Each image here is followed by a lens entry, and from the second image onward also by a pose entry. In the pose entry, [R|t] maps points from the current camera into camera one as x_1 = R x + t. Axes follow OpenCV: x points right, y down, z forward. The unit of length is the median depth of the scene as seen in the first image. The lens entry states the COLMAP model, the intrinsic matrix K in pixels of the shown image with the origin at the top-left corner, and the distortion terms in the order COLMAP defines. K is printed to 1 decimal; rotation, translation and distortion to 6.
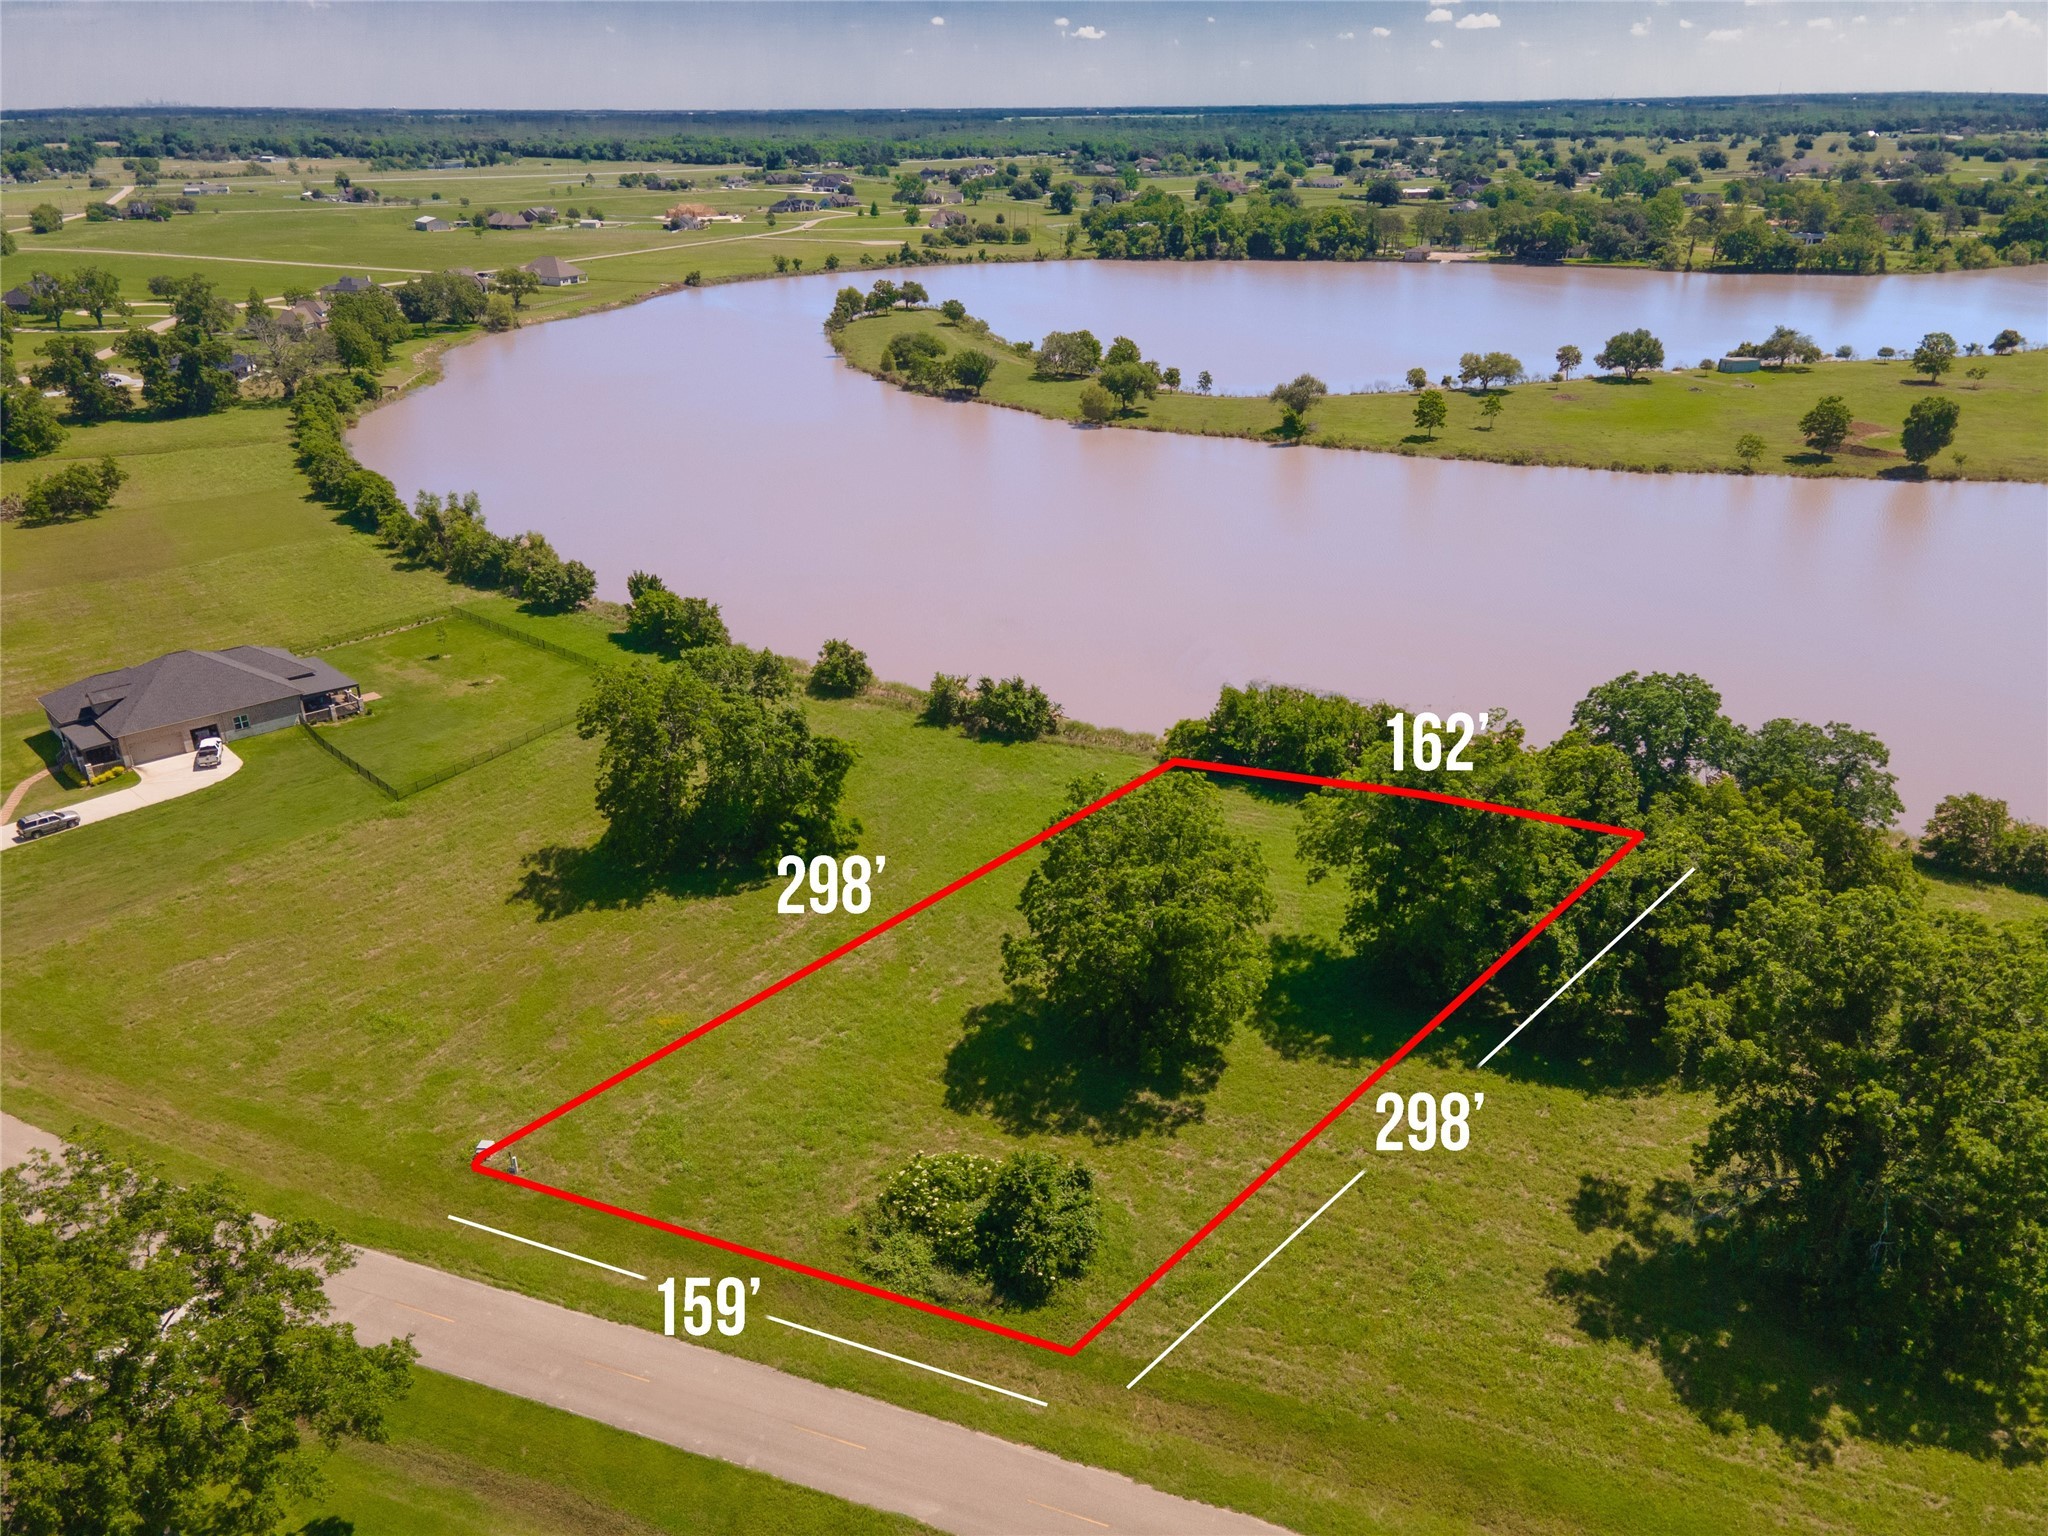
lens RADIAL K [[1437.5, 0, 1022.9], [0, 1437.5, 766.8], [0, 0, 1]] dist [0.011941, 0.000962]
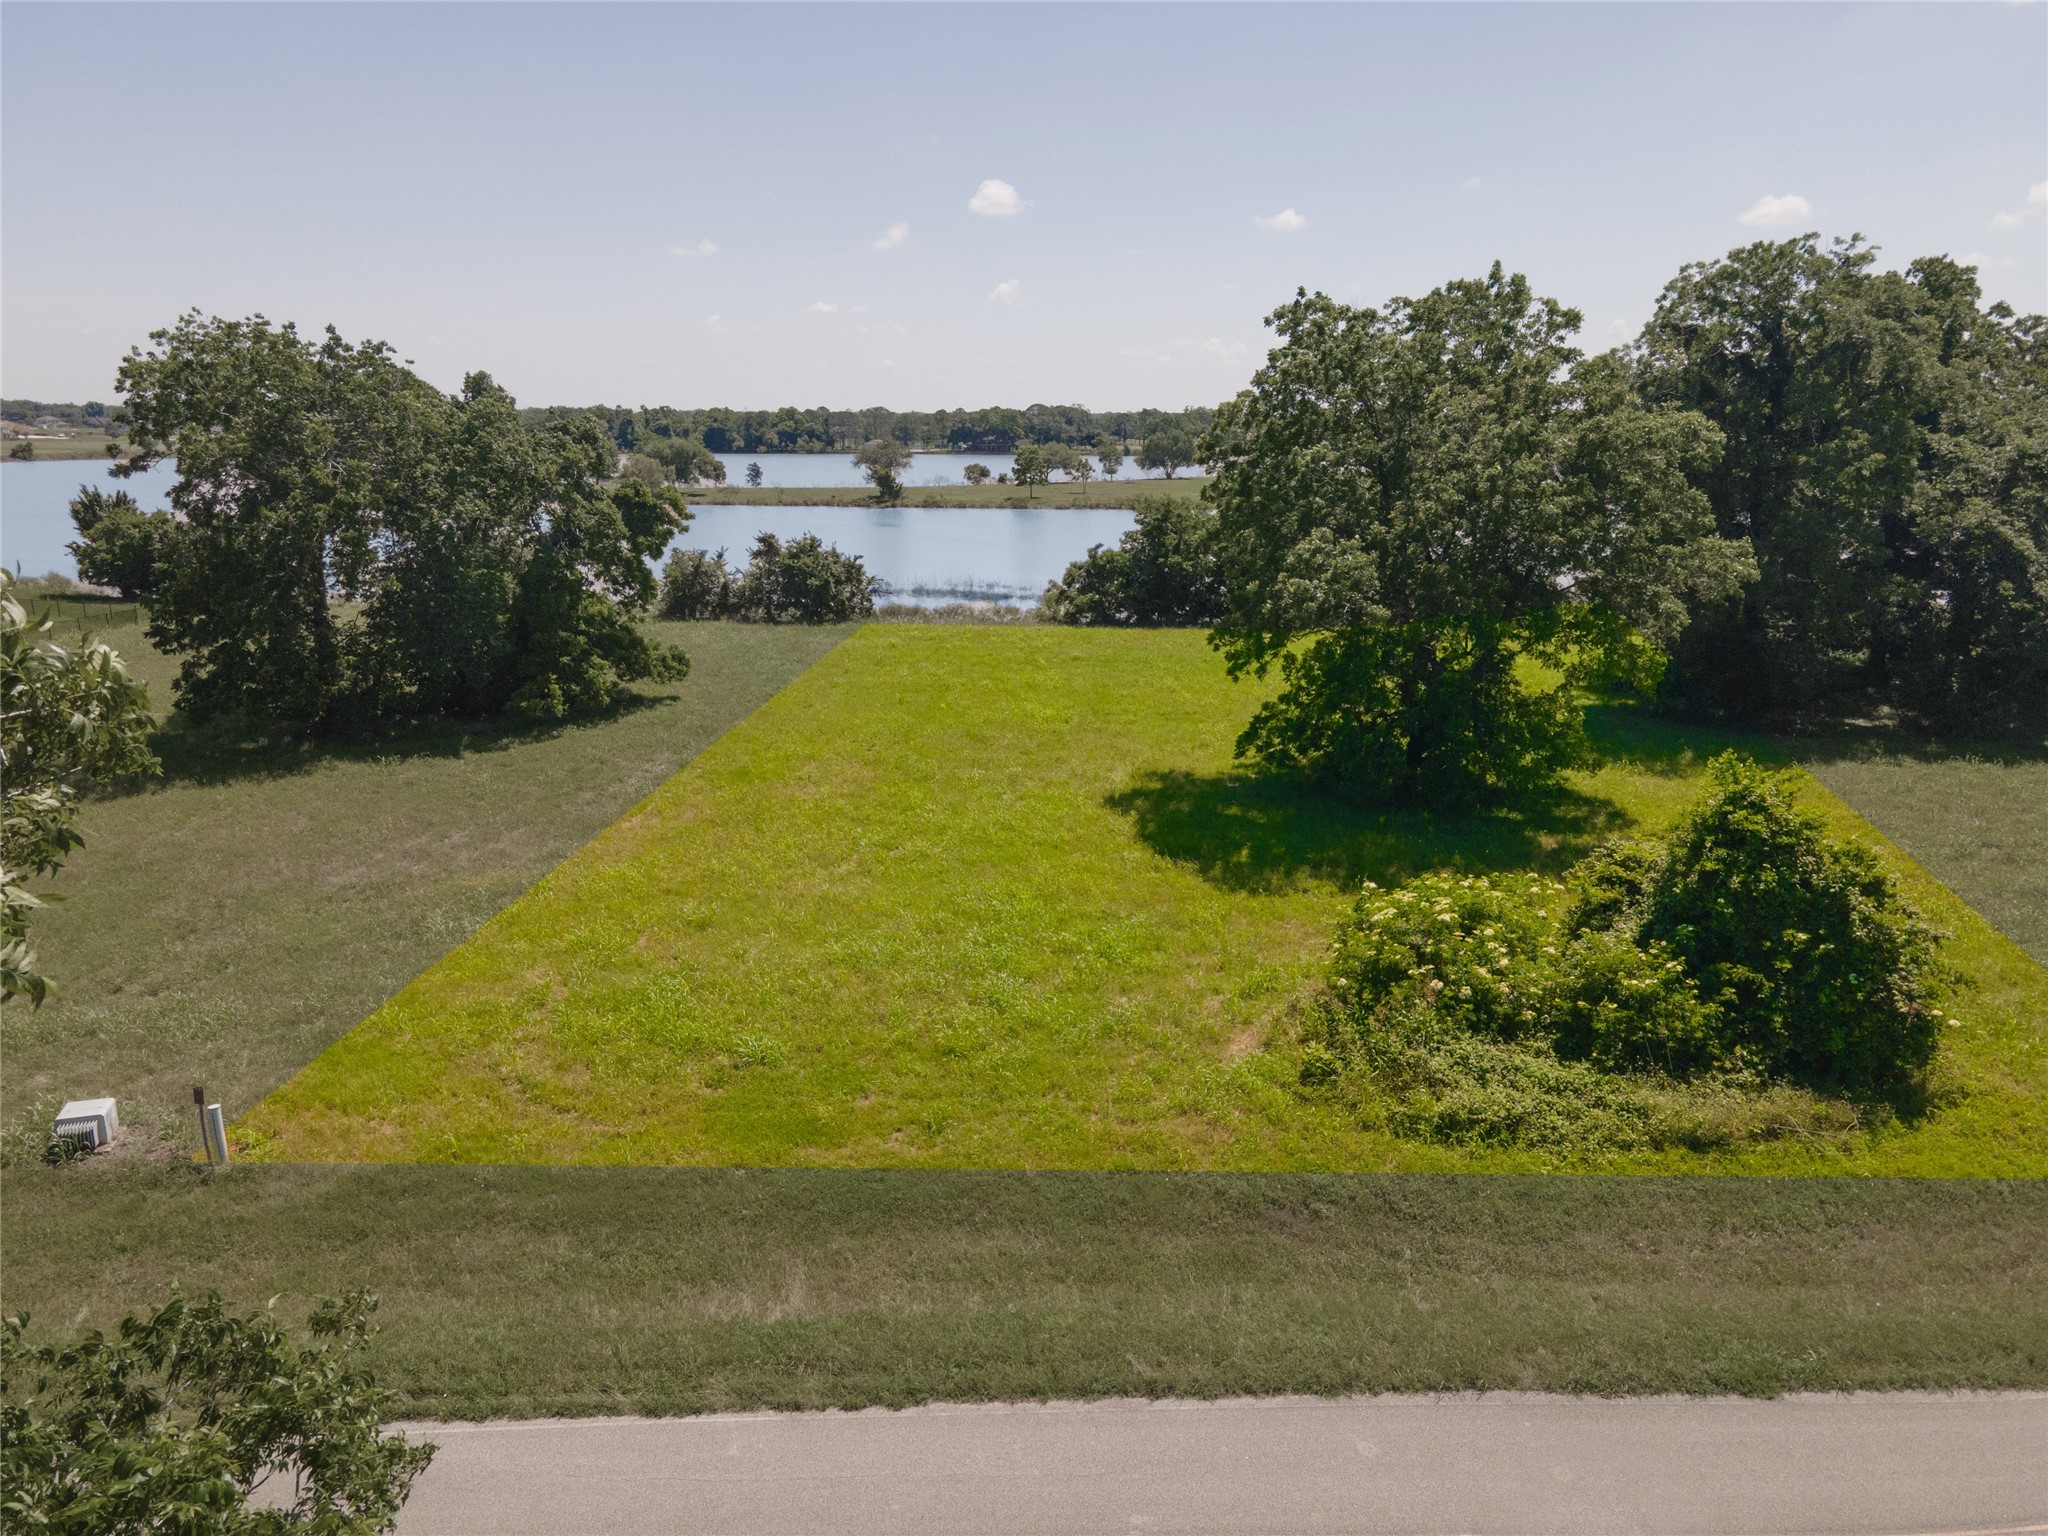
lens RADIAL K [[1437.5, 0, 1024.2], [0, 1437.5, 768.9], [0, 0, 1]] dist [0.011941, 0.000962]
pose [[0.916172, -0.075628, 0.393584, -0.091460], [0.148710, 0.976078, -0.158607, 0.081711], [-0.372174, 0.203841, 0.905503, 0.188692]]
